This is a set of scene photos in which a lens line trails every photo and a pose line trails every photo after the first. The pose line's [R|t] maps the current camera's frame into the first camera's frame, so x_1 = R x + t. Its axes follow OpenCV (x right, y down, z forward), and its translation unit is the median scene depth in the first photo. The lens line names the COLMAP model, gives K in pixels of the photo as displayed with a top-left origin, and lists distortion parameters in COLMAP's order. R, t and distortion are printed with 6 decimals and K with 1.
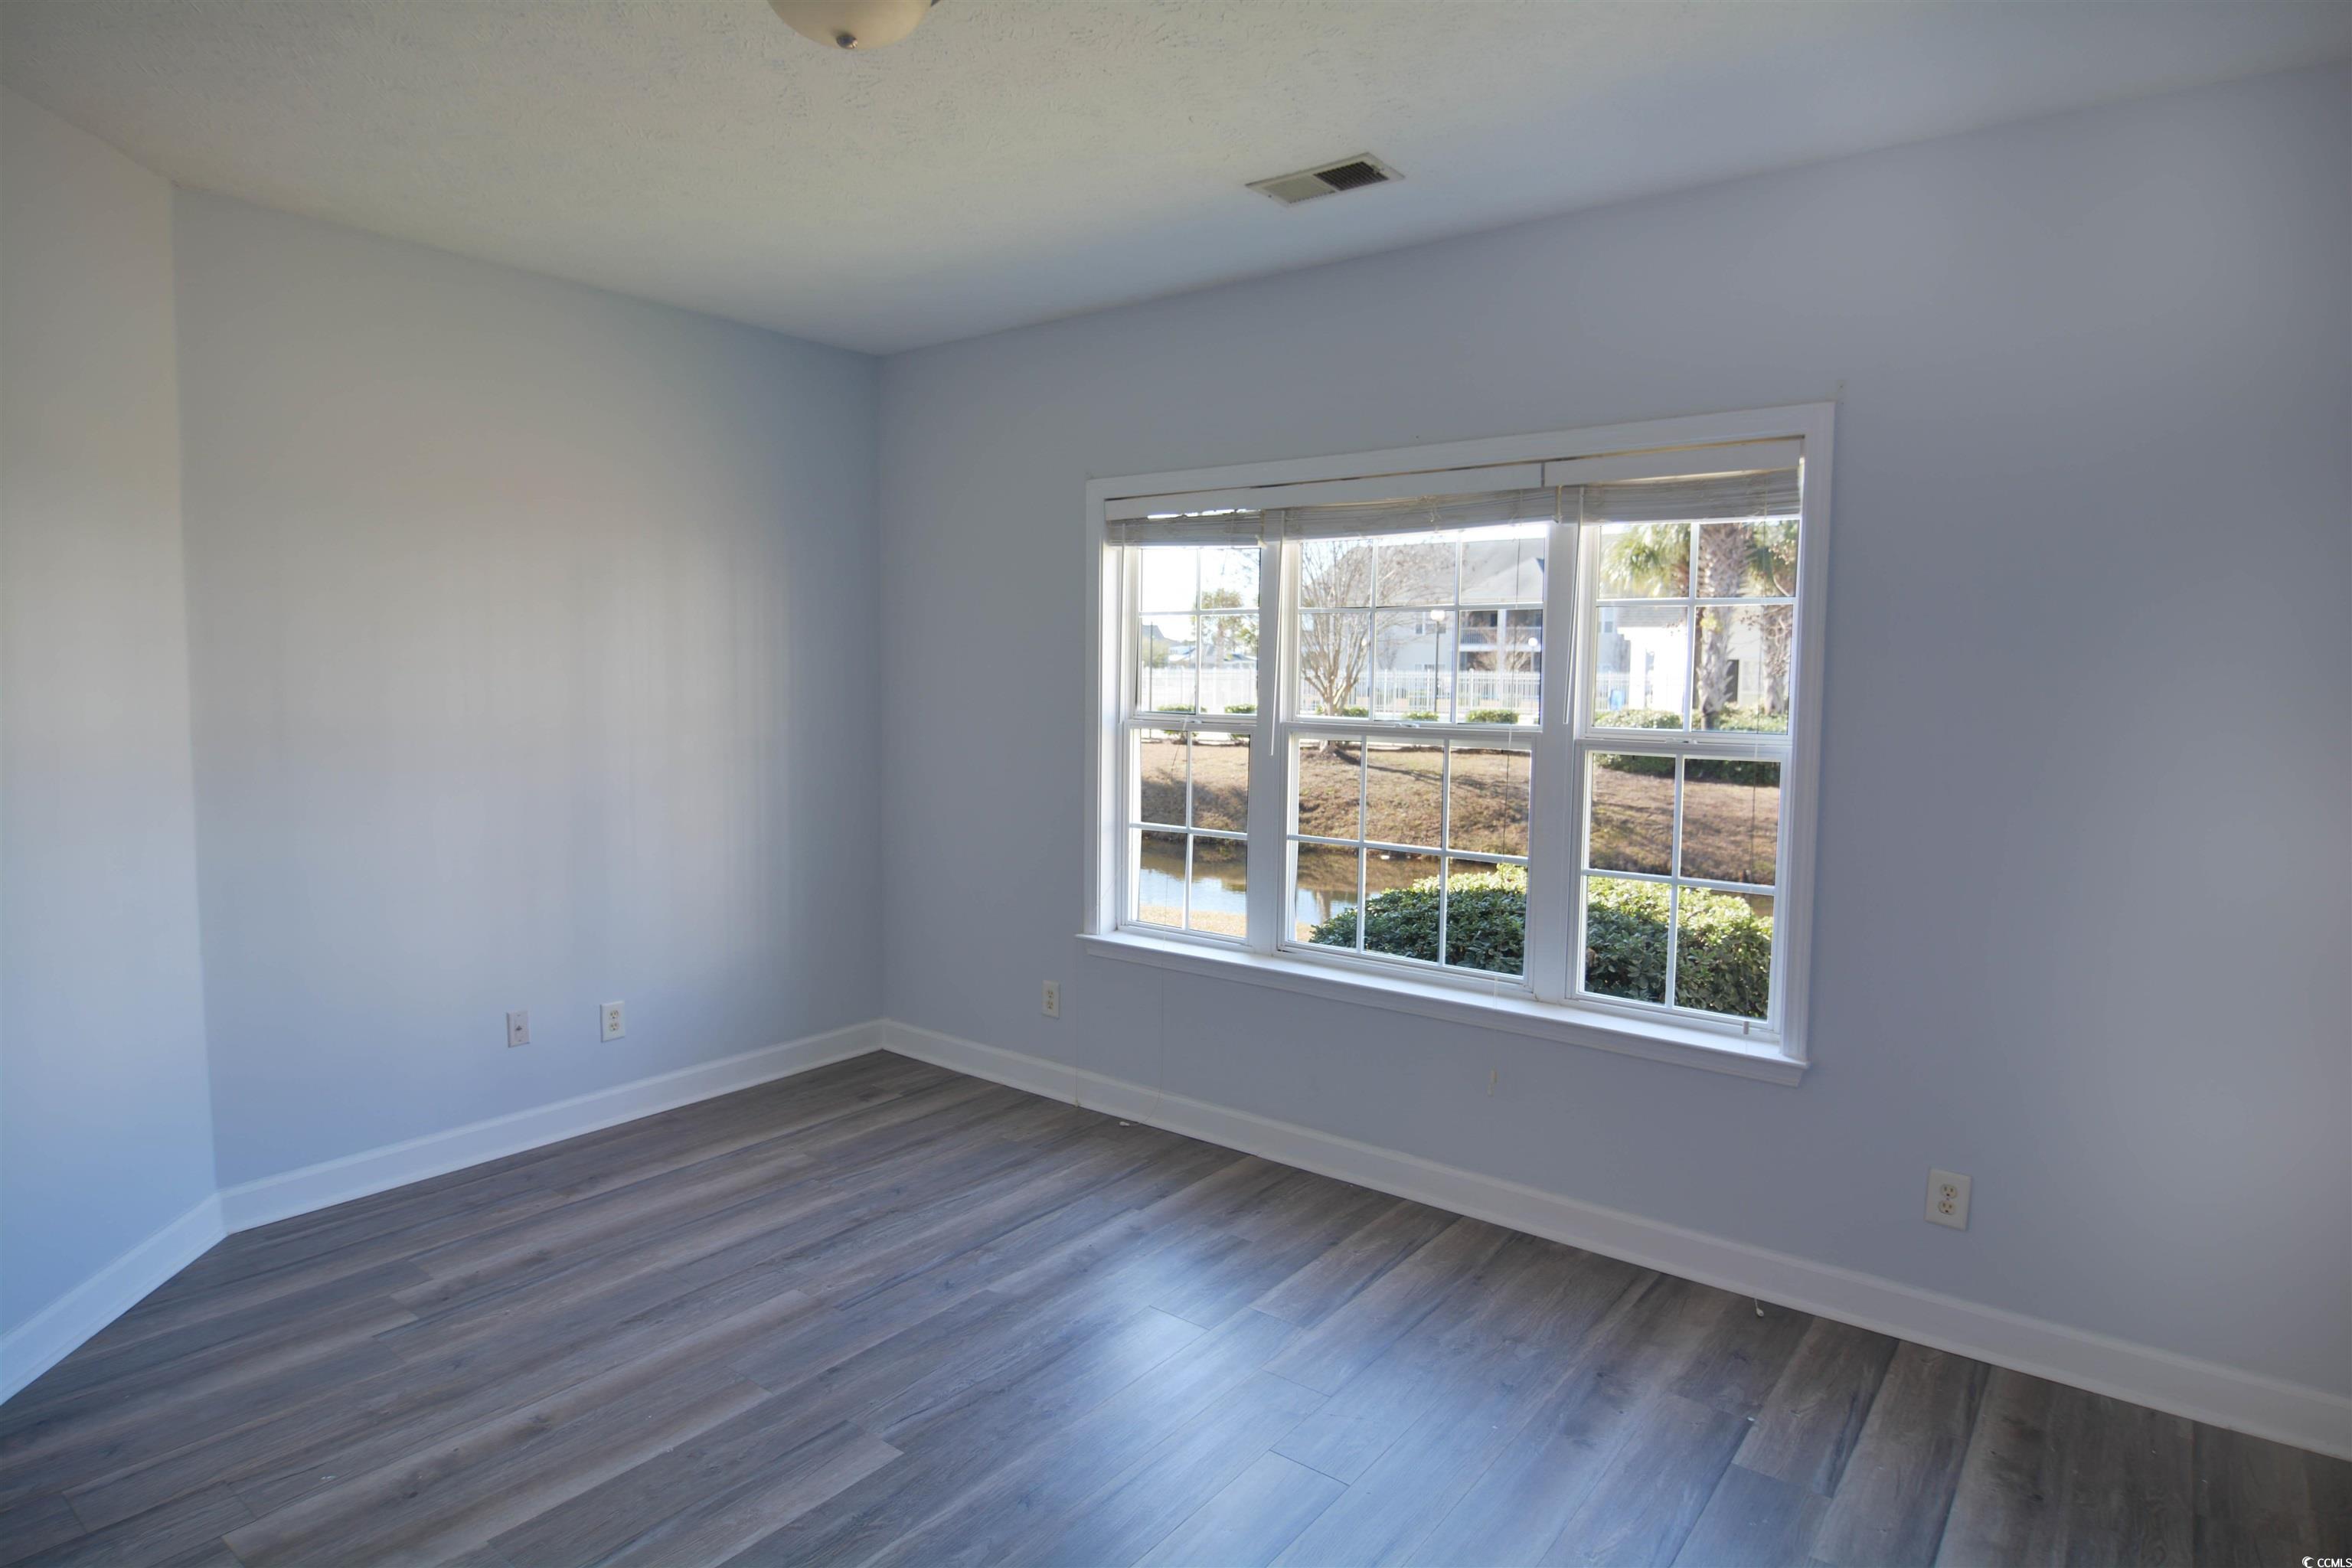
lens RADIAL K [[1271.9, 0, 1183.1], [0, 1271.9, 786.5], [0, 0, 1]] dist [-0.009034, -0.010892]
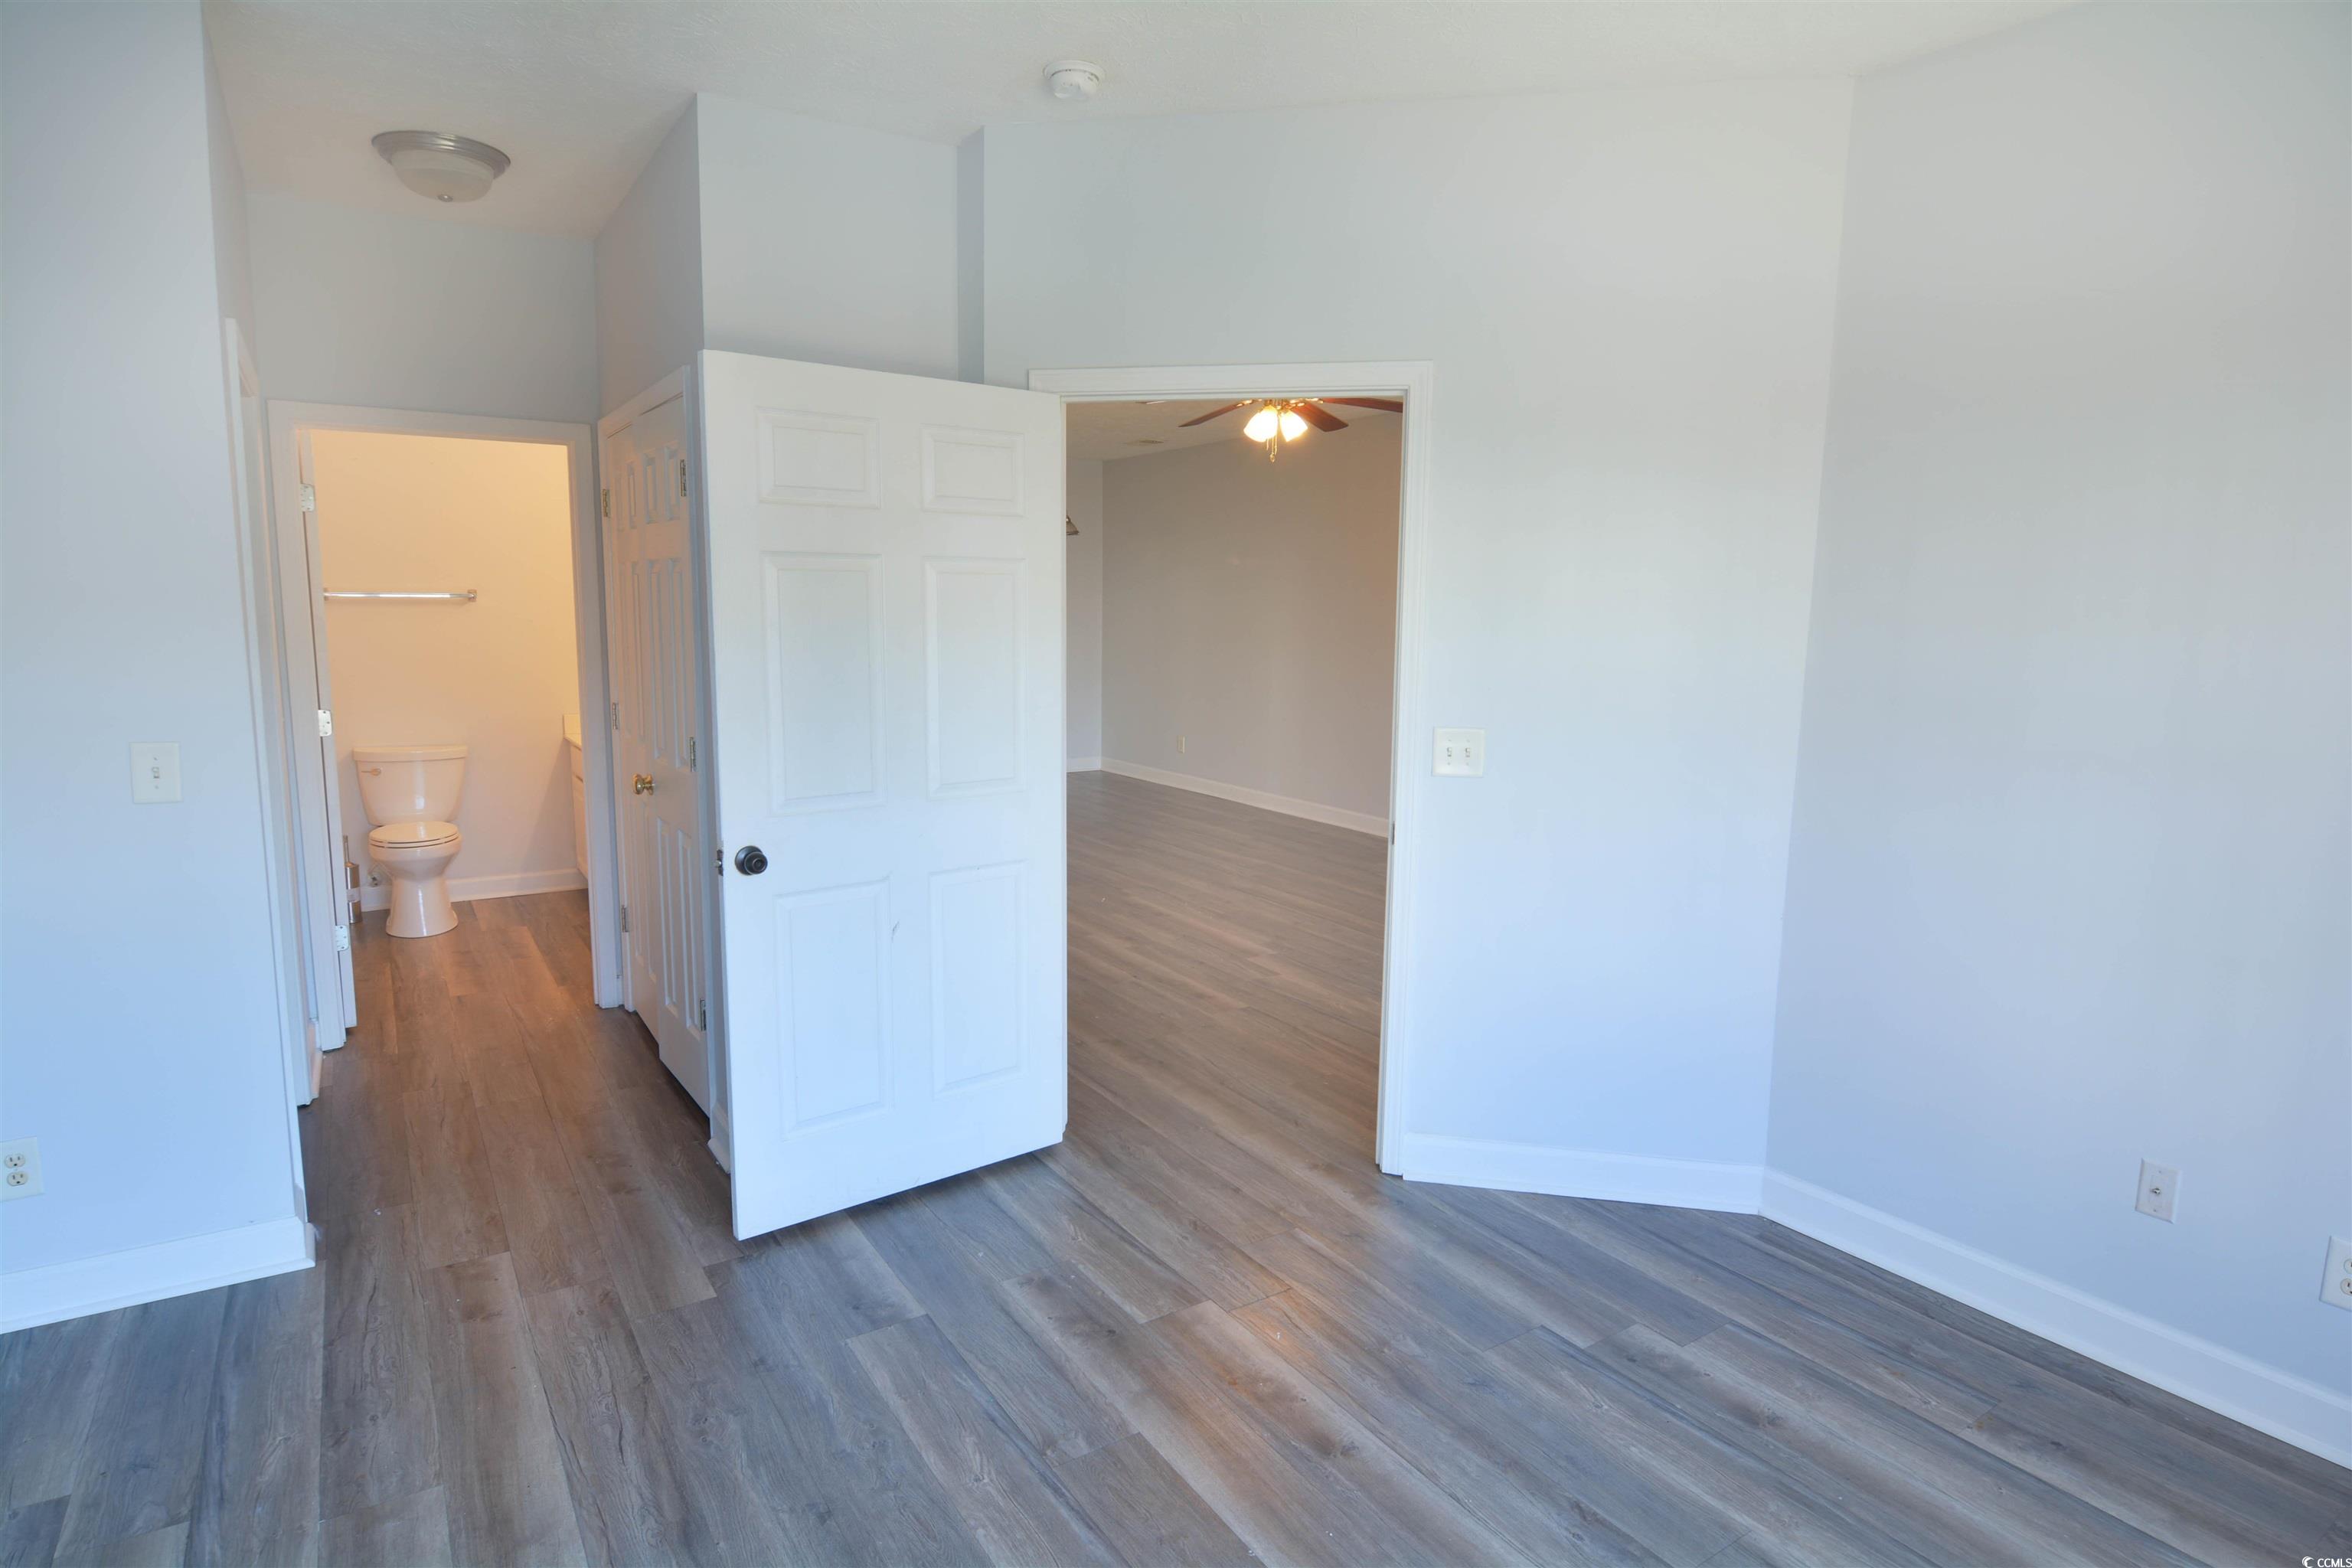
lens RADIAL K [[1271.9, 0, 1187.7], [0, 1271.9, 783.7], [0, 0, 1]] dist [-0.009034, -0.010892]
pose [[-0.329103, 0.122146, -0.936361, 0.218668], [-0.103366, 0.980980, 0.164296, -0.068298], [0.938619, 0.150859, -0.310218, 0.775745]]
